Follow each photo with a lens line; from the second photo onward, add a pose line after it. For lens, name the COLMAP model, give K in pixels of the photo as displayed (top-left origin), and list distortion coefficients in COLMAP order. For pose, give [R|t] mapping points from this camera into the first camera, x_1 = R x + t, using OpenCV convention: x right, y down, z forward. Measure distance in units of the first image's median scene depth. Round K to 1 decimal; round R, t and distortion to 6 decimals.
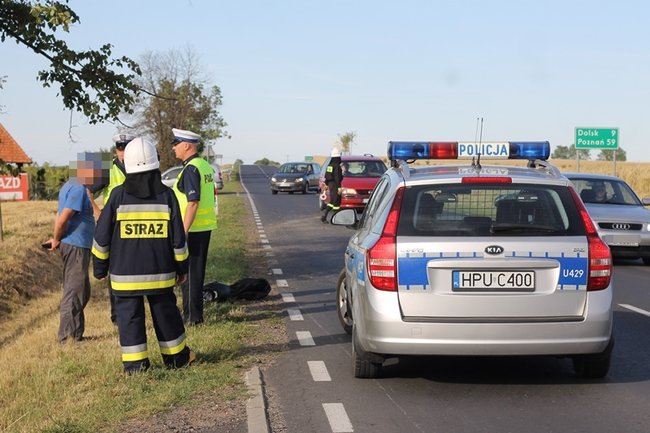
lens RADIAL K [[1516.3, 0, 325.0], [0, 1516.3, 216.5], [0, 0, 1]] dist [-0.068812, -0.220315]
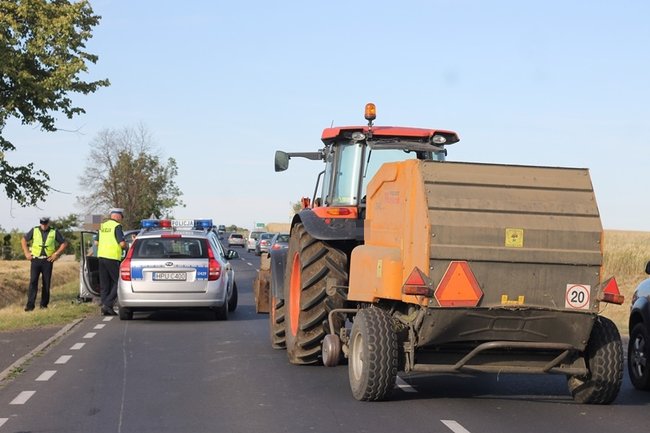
lens RADIAL K [[1516.3, 0, 325.0], [0, 1516.3, 216.5], [0, 0, 1]] dist [-0.068812, -0.220315]
pose [[0.999819, -0.000896, 0.019005, 0.169112], [0.001728, 0.999039, -0.043796, 0.028271], [-0.018947, 0.043821, 0.998860, -0.787972]]
